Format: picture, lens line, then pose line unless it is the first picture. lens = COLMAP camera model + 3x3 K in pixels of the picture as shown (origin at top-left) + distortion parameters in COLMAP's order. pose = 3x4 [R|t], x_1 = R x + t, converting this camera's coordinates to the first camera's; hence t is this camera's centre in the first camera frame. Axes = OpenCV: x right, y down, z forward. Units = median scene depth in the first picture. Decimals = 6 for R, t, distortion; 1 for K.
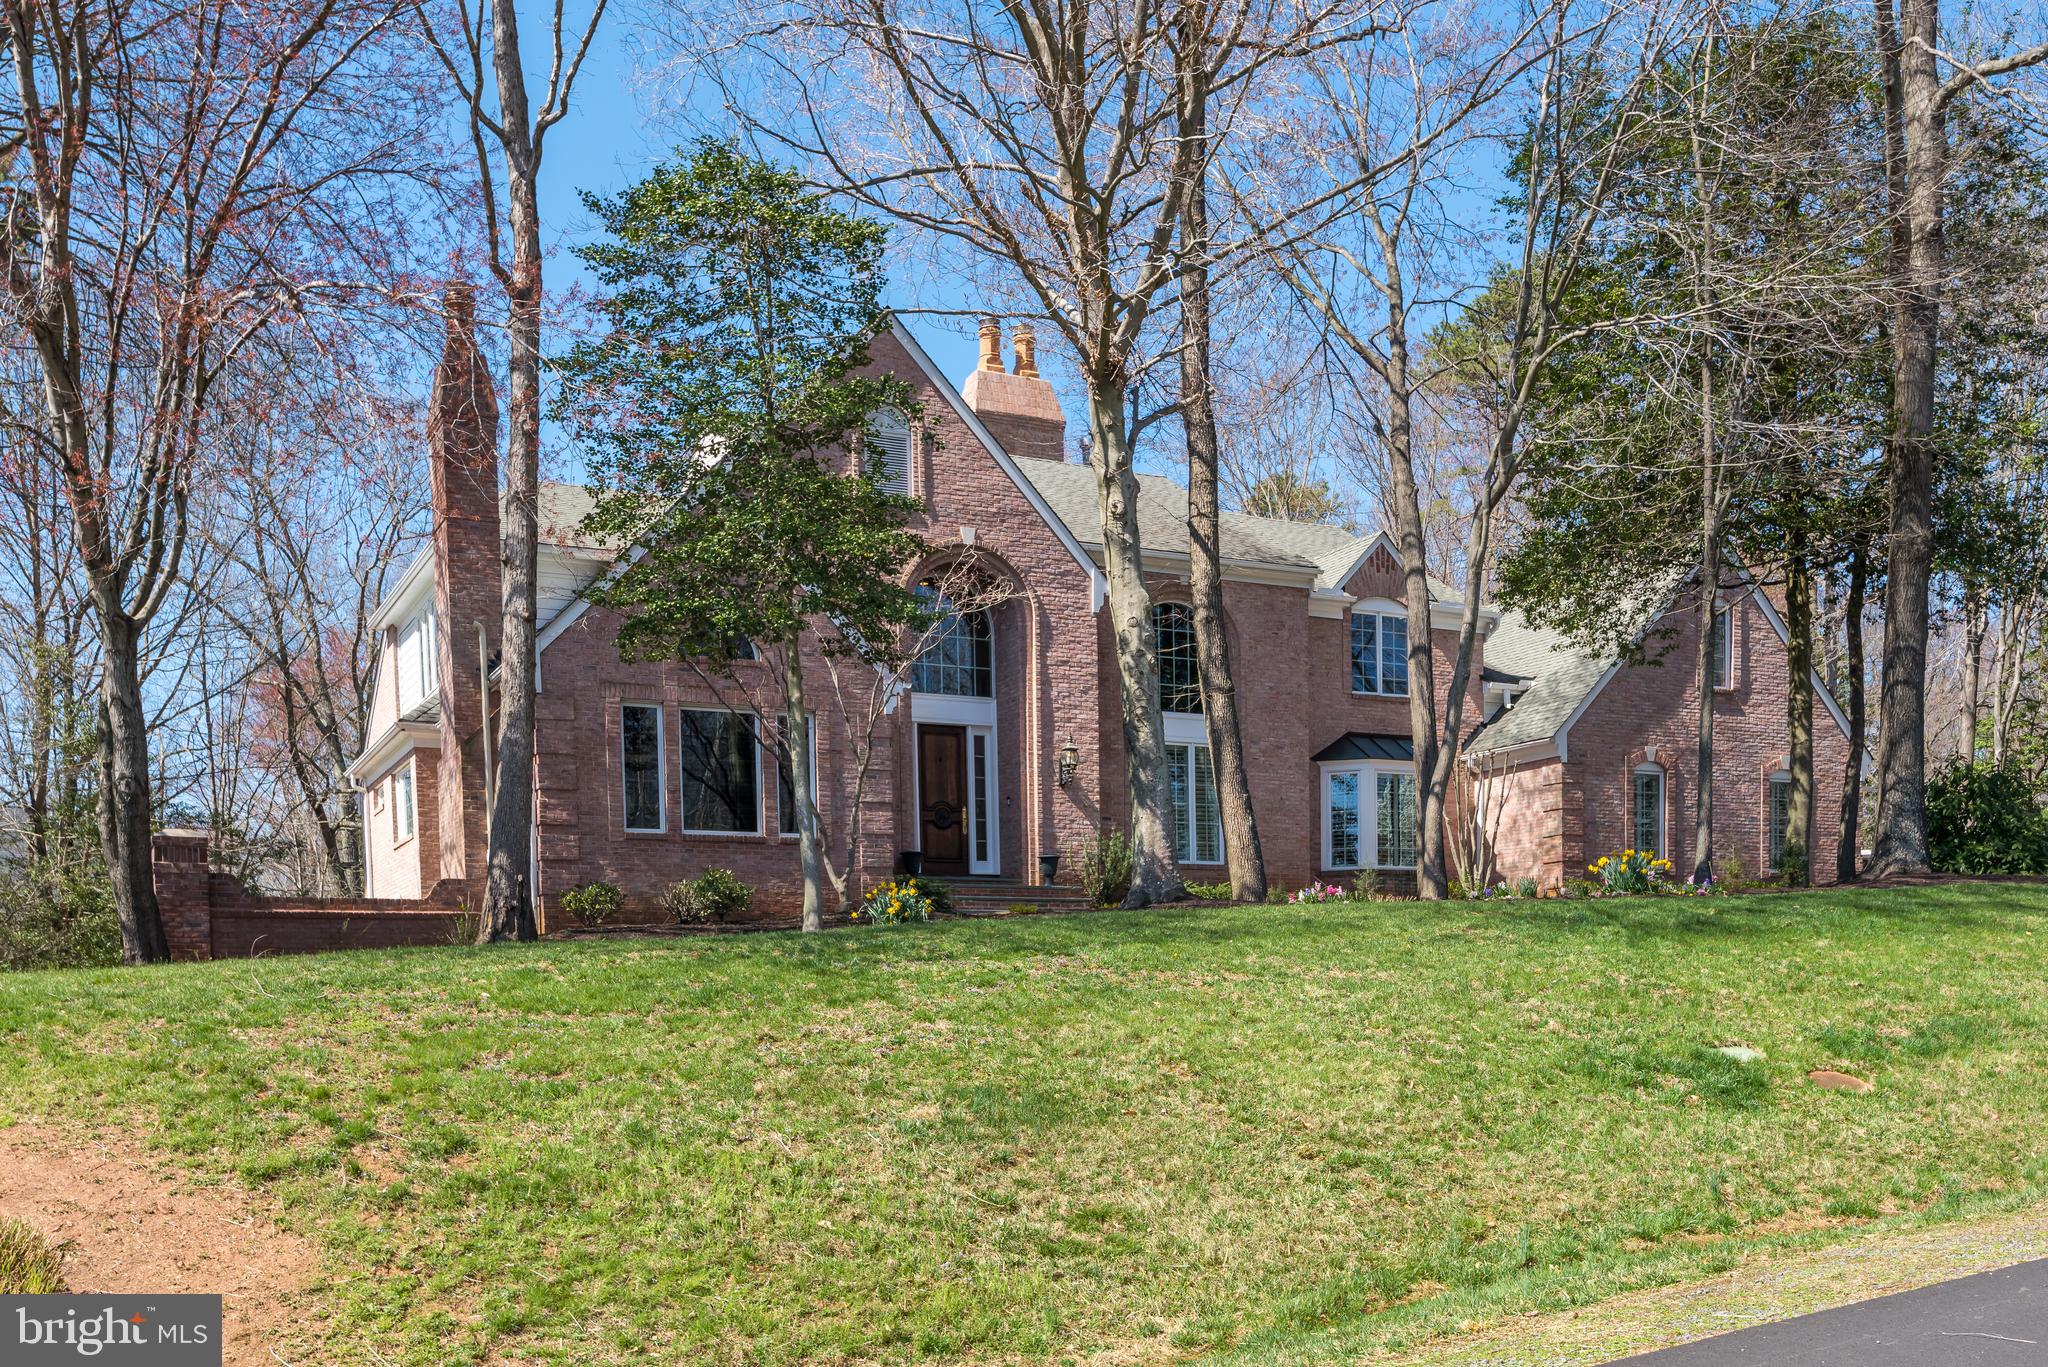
lens RADIAL K [[1932.4, 0, 1026.1], [0, 1932.4, 687.2], [0, 0, 1]] dist [0.014370, 0.011662]
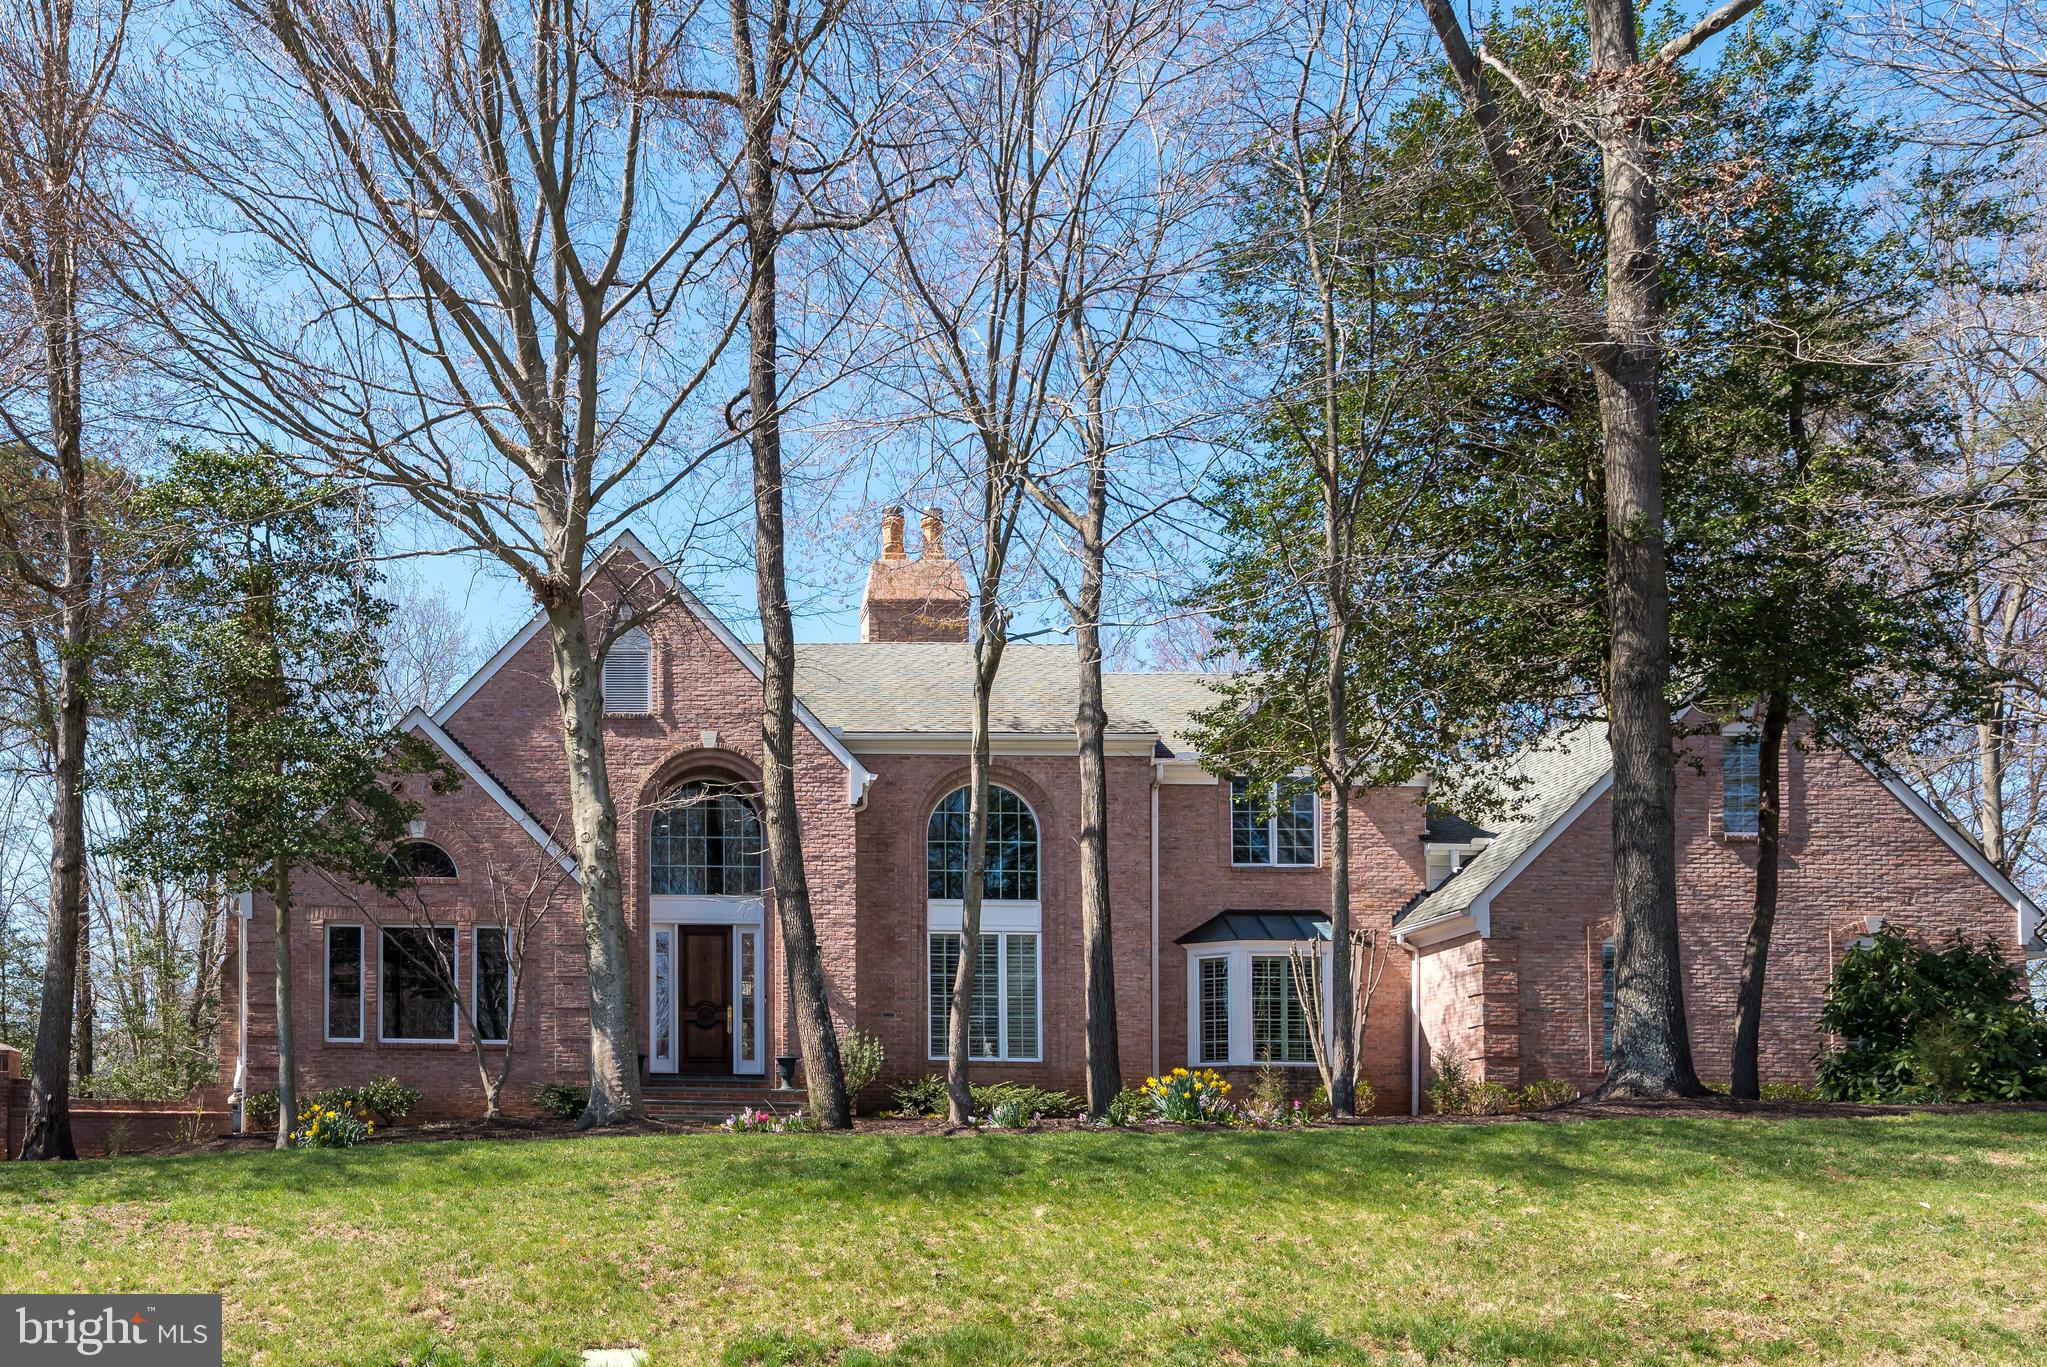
lens RADIAL K [[1836.2, 0, 1026.5], [0, 1836.2, 689.8], [0, 0, 1]] dist [0.007420, -0.003133]
pose [[0.869456, -0.085102, -0.486625, 0.572988], [0.052799, 0.995416, -0.079744, -0.017545], [0.491181, 0.043640, 0.869964, 0.229568]]
